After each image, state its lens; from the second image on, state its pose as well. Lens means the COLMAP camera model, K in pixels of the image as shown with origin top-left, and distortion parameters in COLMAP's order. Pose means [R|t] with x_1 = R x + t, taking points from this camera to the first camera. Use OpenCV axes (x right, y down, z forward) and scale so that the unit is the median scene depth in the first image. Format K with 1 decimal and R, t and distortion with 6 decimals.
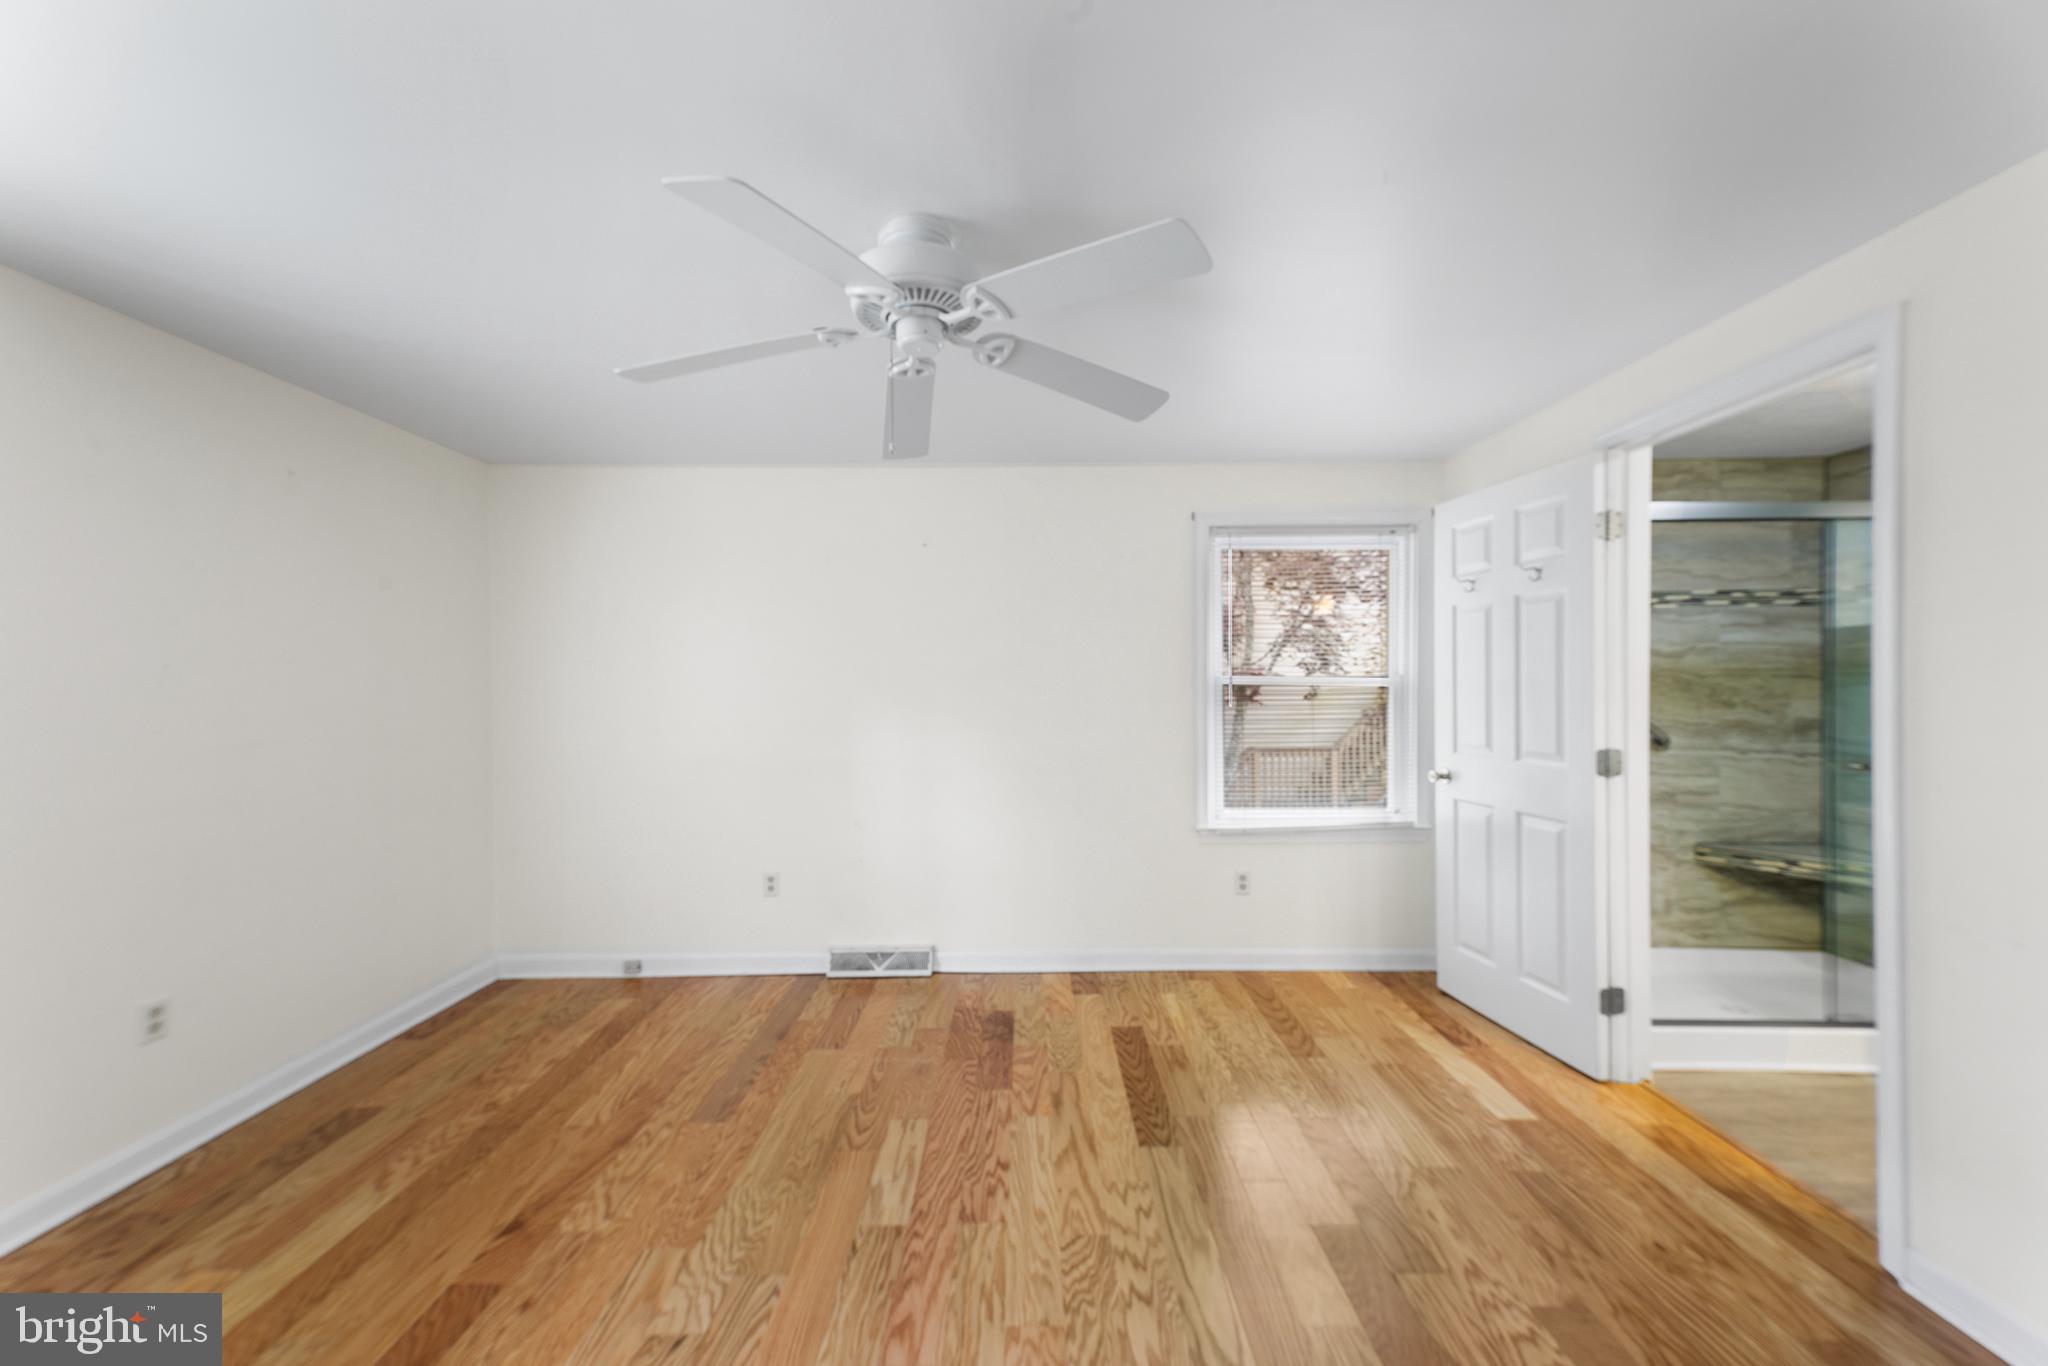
lens RADIAL K [[775.6, 0, 1020.8], [0, 775.6, 686.0], [0, 0, 1]] dist [0.024264, -0.000180]
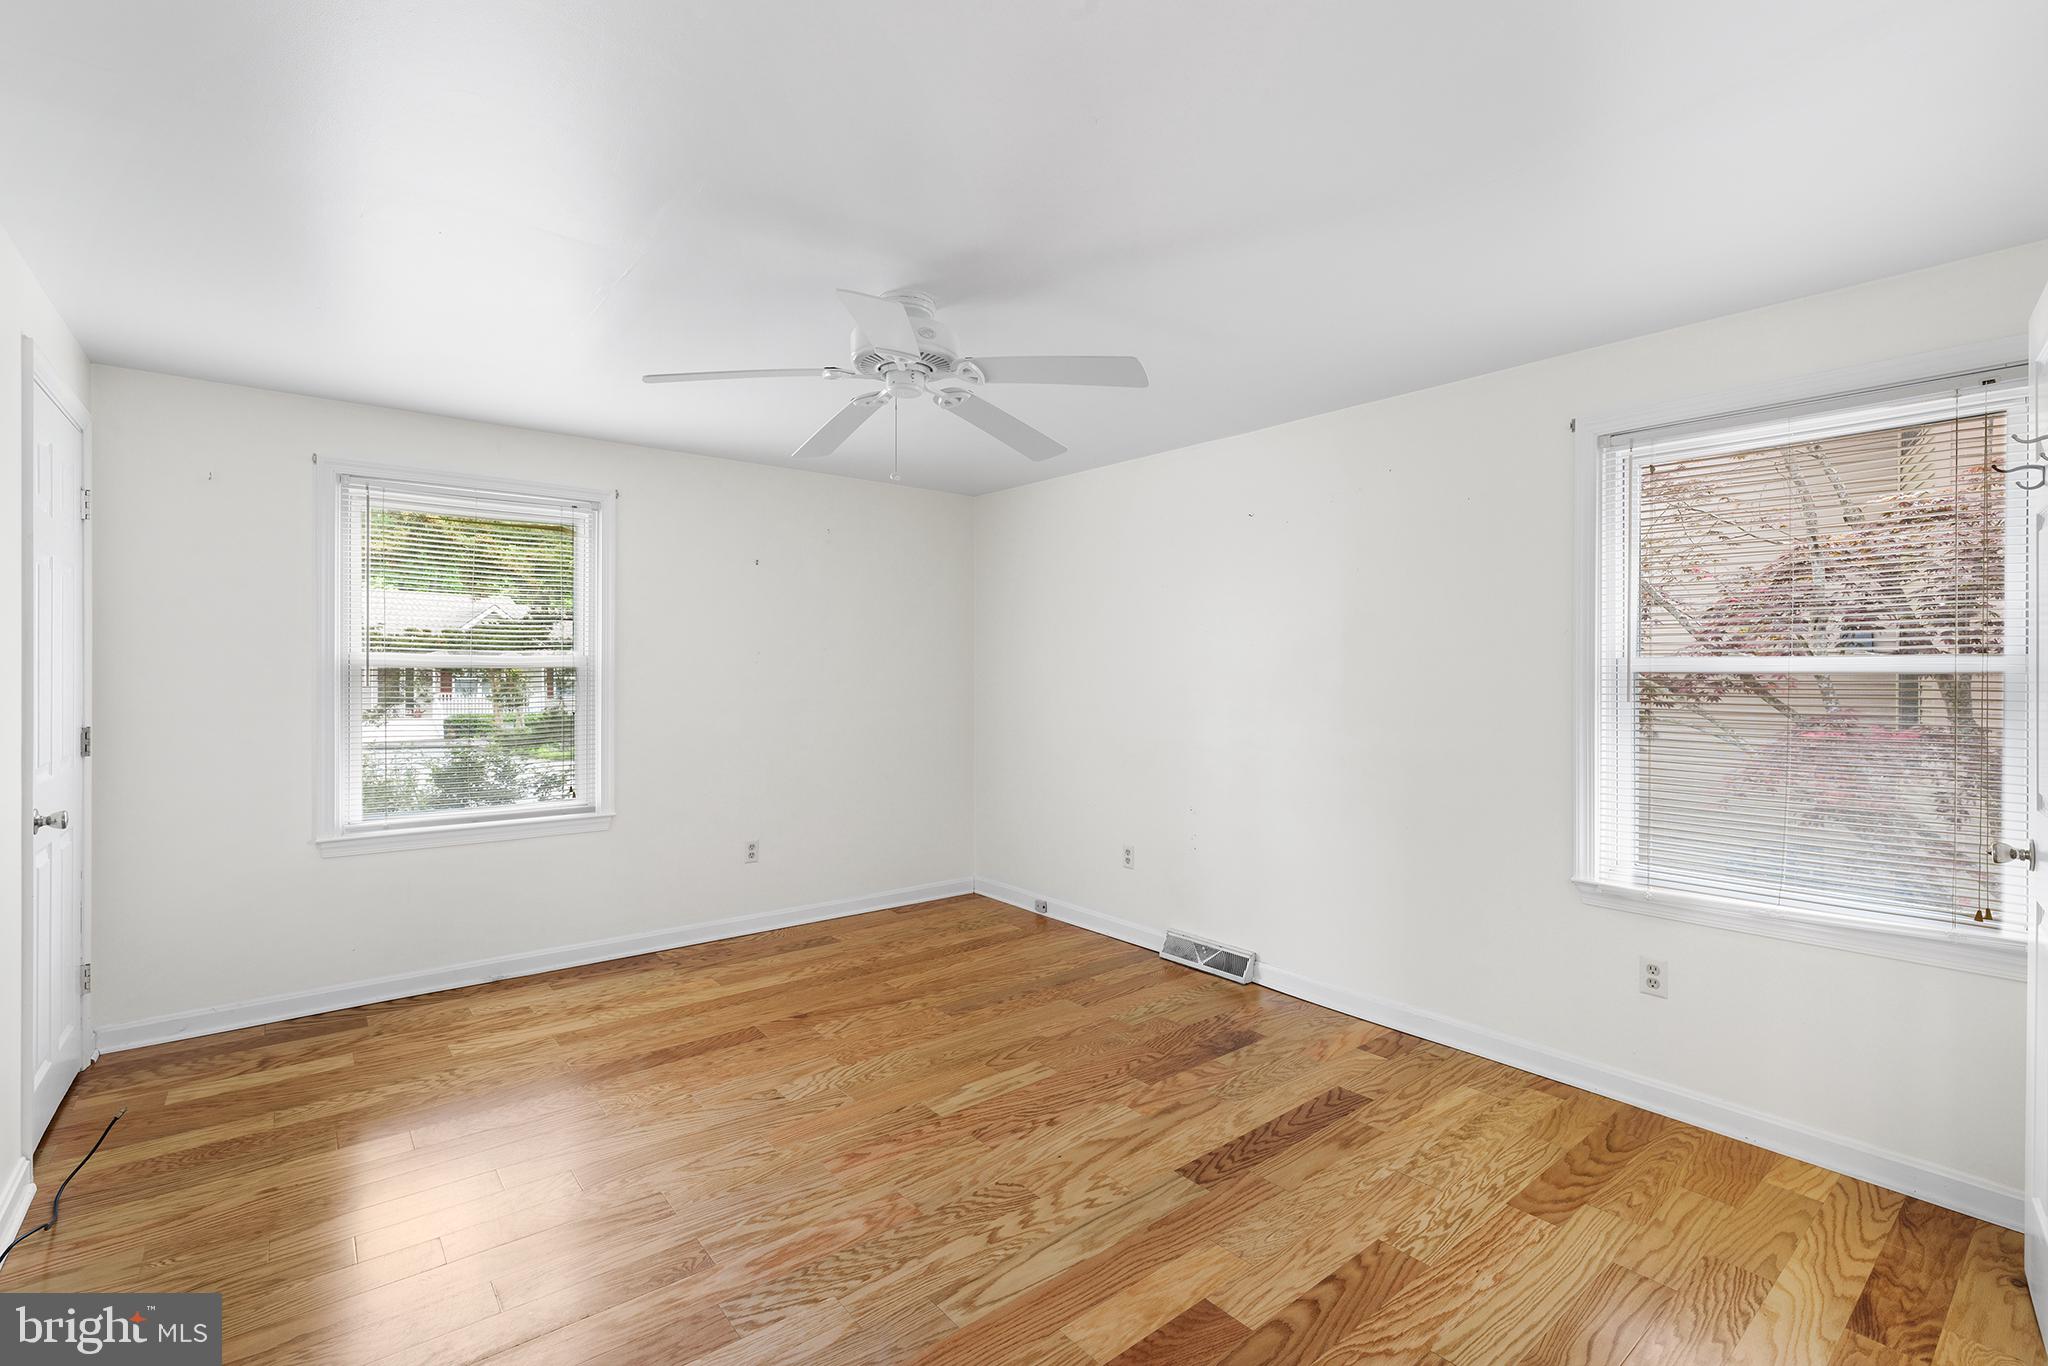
lens RADIAL K [[902.2, 0, 1020.5], [0, 902.2, 669.2], [0, 0, 1]] dist [-0.001938, -0.001120]
pose [[0.632435, 0.008137, -0.774571, 0.708891], [-0.009567, 0.999951, 0.002693, -0.000099], [0.774554, 0.005707, 0.632482, 0.157183]]
